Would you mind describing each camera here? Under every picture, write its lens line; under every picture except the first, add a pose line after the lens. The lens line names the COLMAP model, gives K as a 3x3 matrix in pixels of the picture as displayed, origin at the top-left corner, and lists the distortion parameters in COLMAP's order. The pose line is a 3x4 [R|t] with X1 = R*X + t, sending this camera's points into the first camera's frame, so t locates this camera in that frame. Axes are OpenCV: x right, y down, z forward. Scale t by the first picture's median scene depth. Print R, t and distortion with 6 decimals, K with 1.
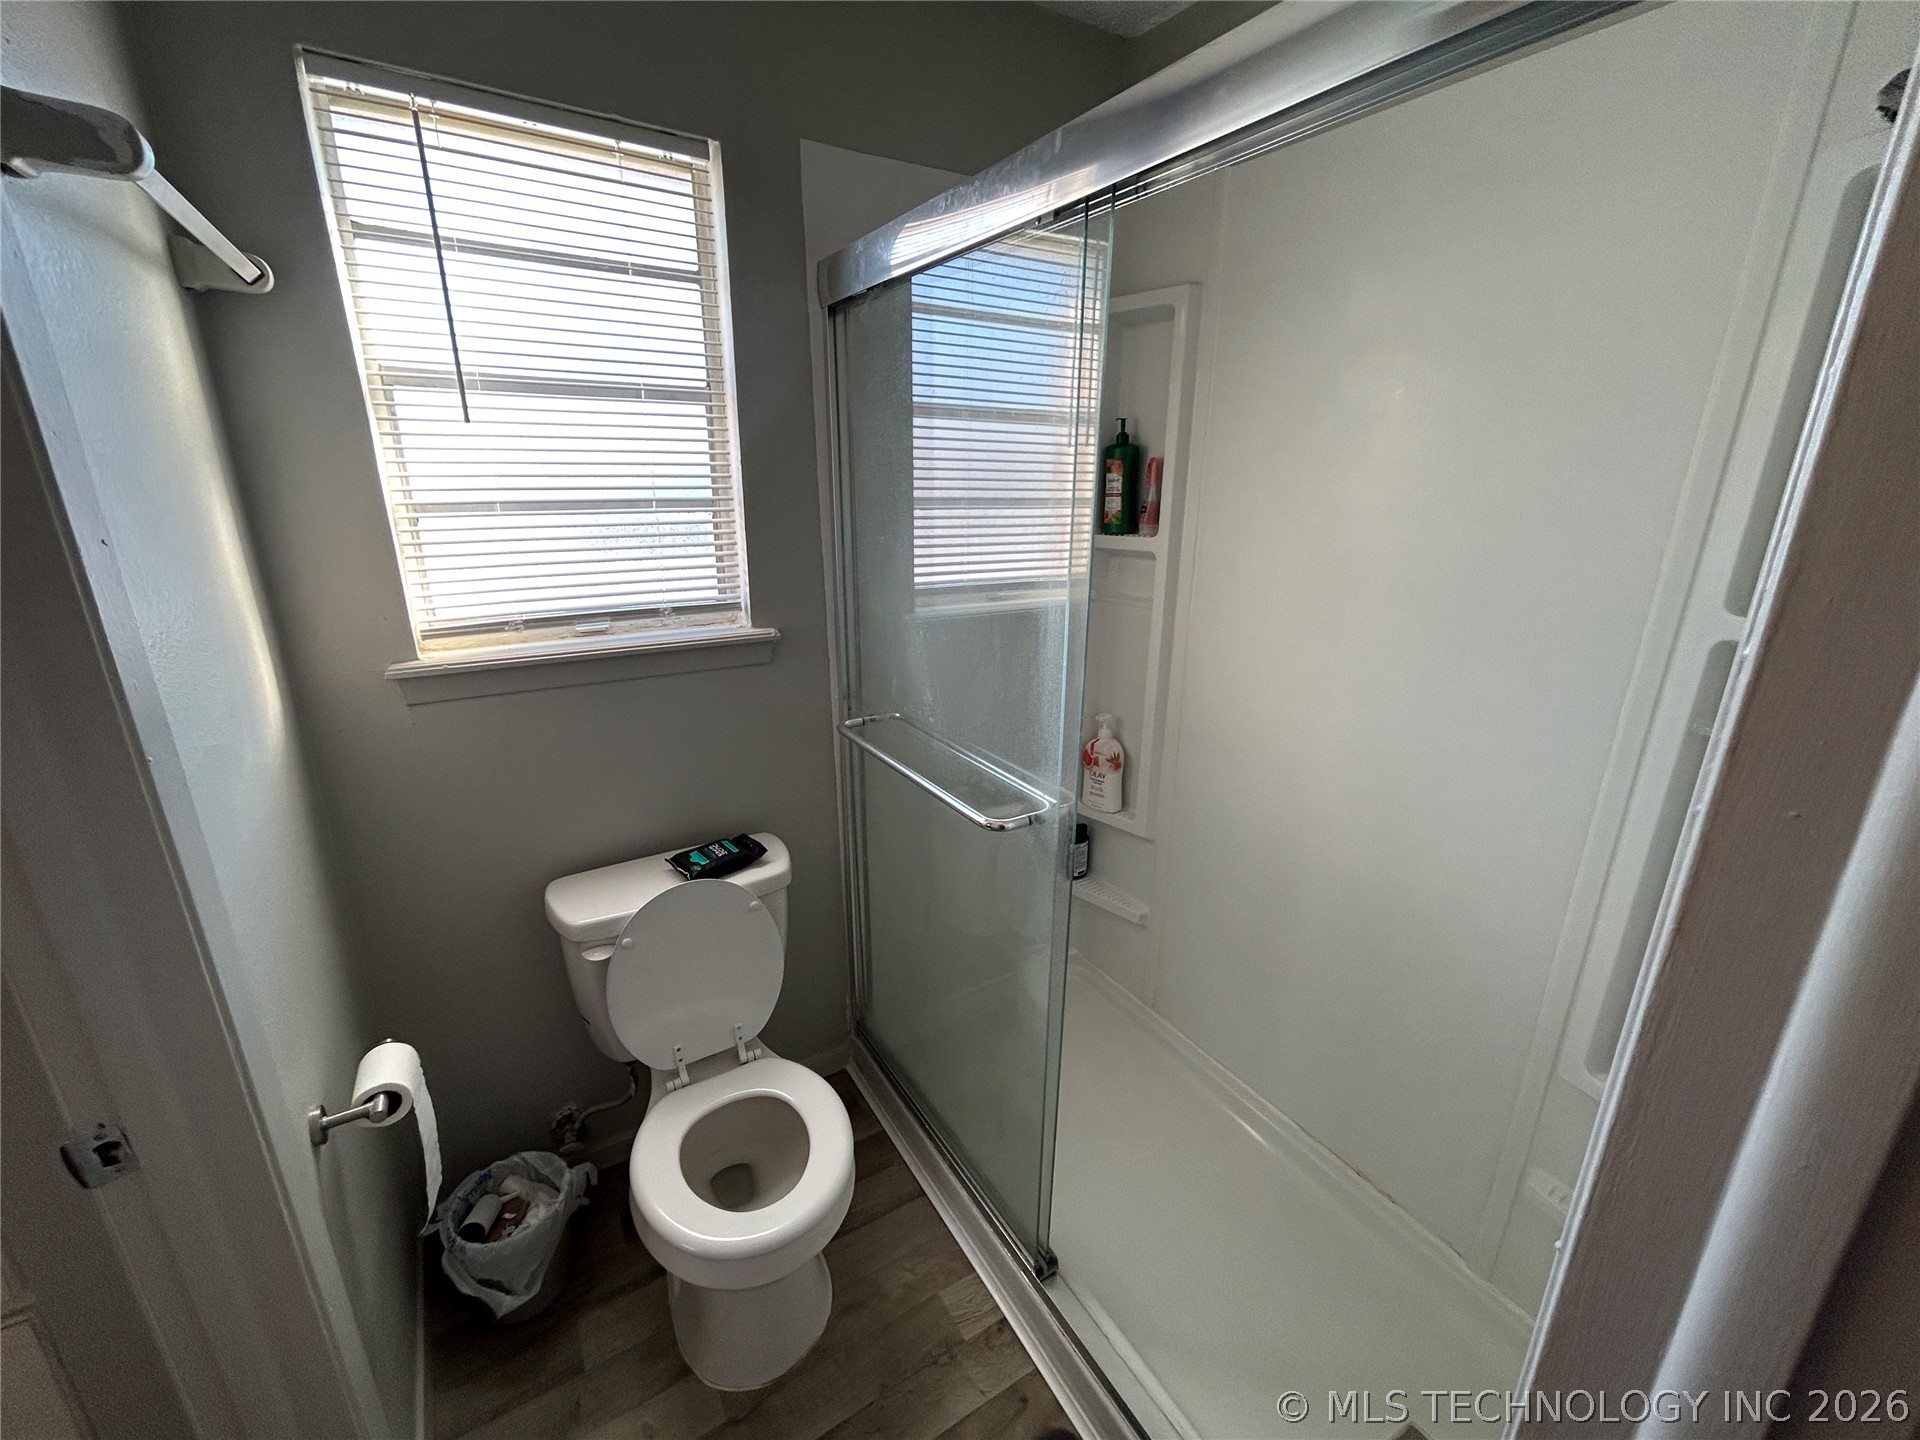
lens RADIAL K [[775.8, 0, 959.9], [0, 775.8, 716.3], [0, 0, 1]] dist [-0.001633, -0.000008]
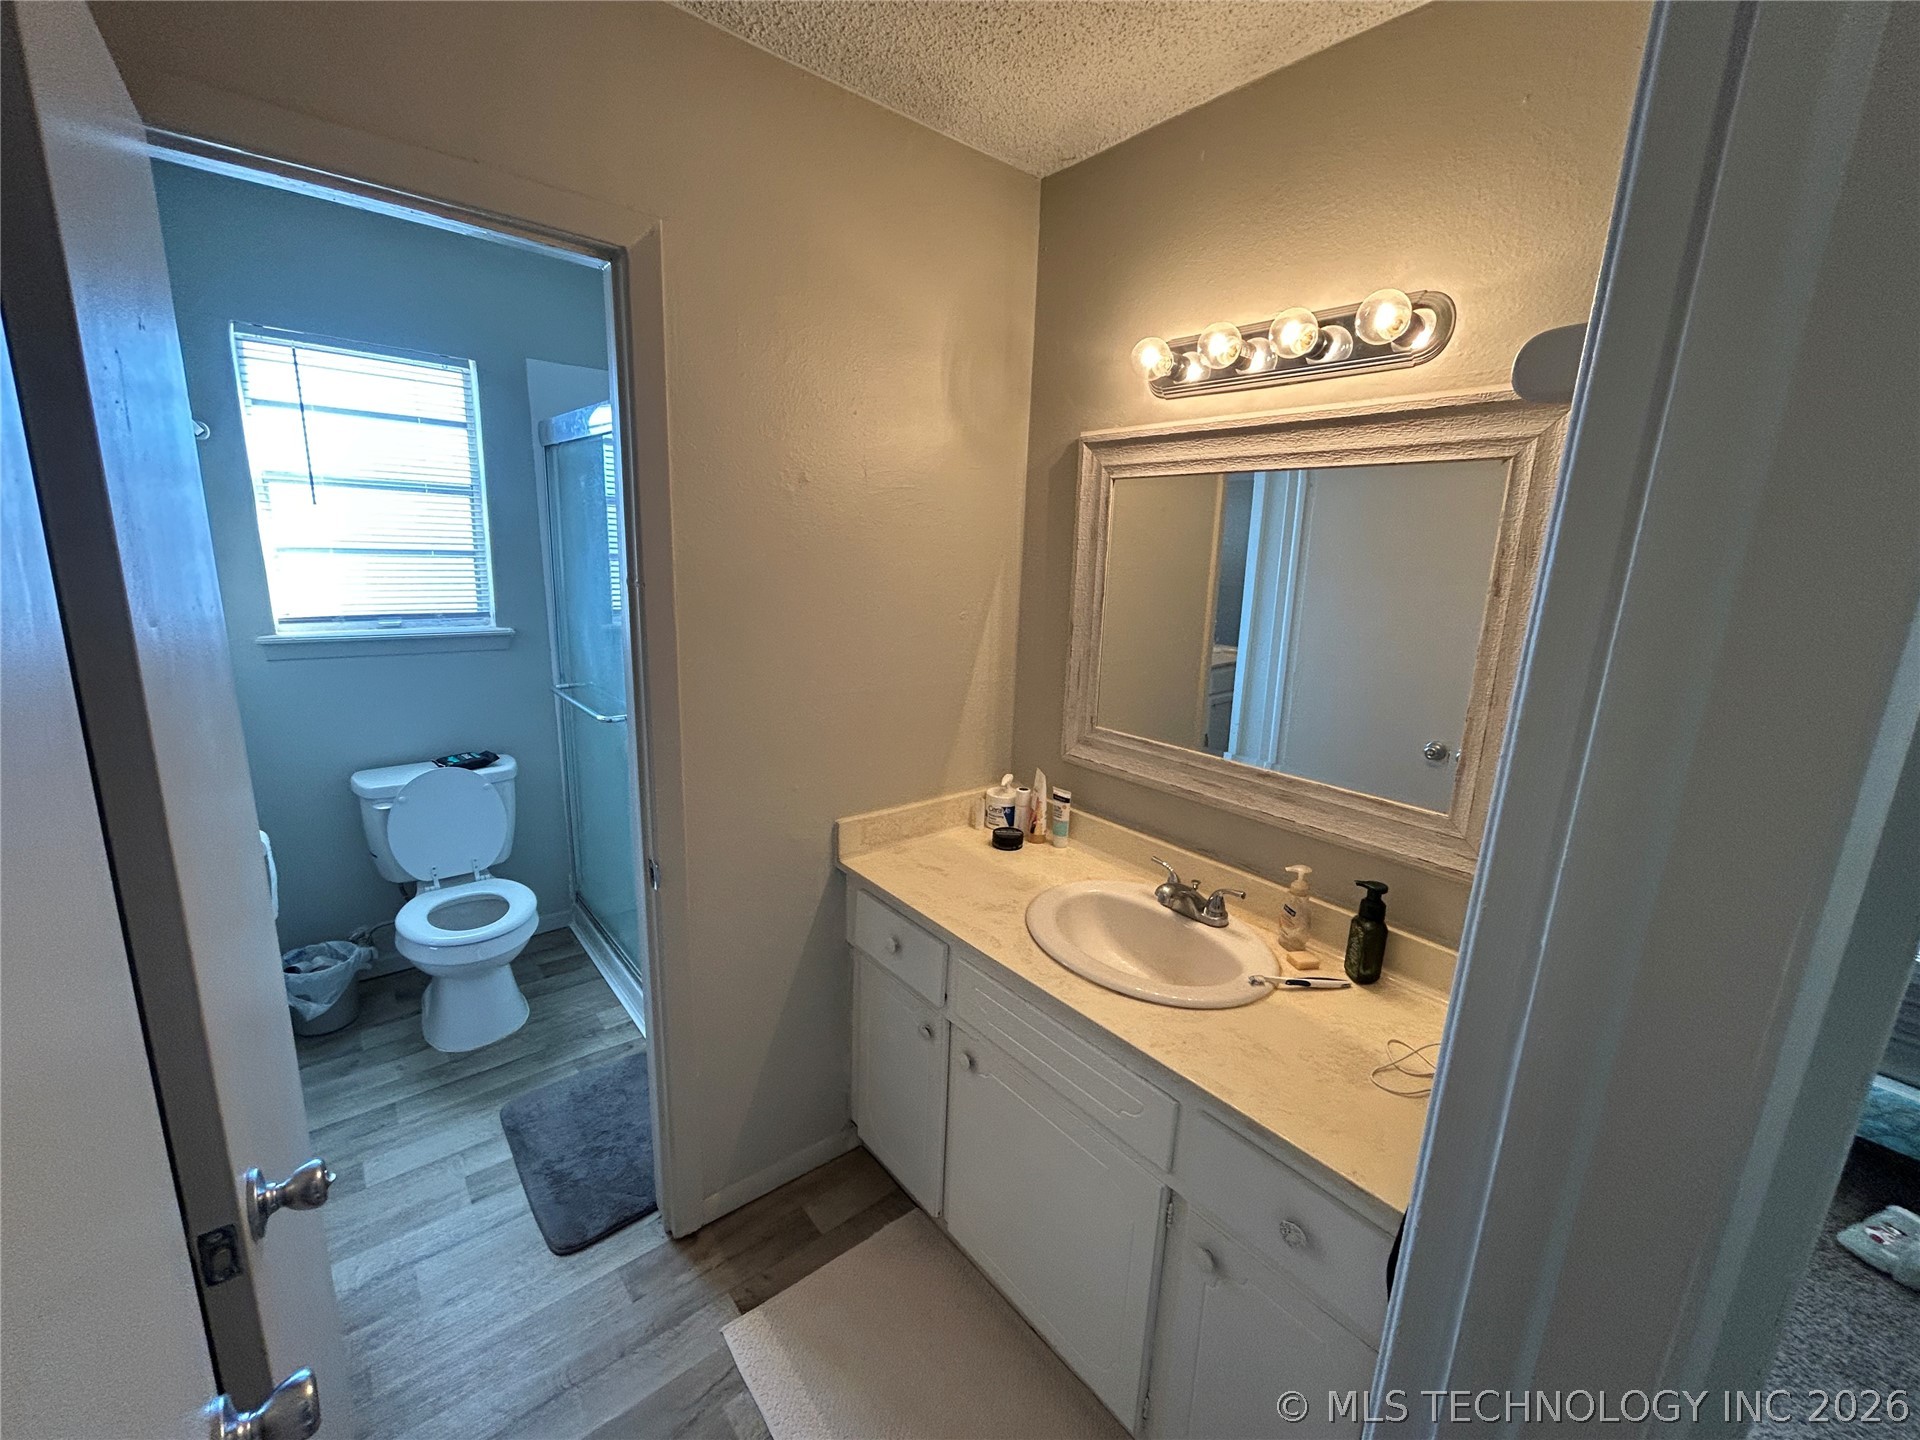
lens RADIAL K [[775.9, 0, 960.0], [0, 775.9, 720.0], [0, 0, 1]] dist [-0.018281, 0.014399]
pose [[0.987707, 0.002587, 0.156294, 0.494840], [0.009098, 0.997217, -0.074001, 0.234581], [-0.156051, 0.074513, 0.984935, -0.841439]]
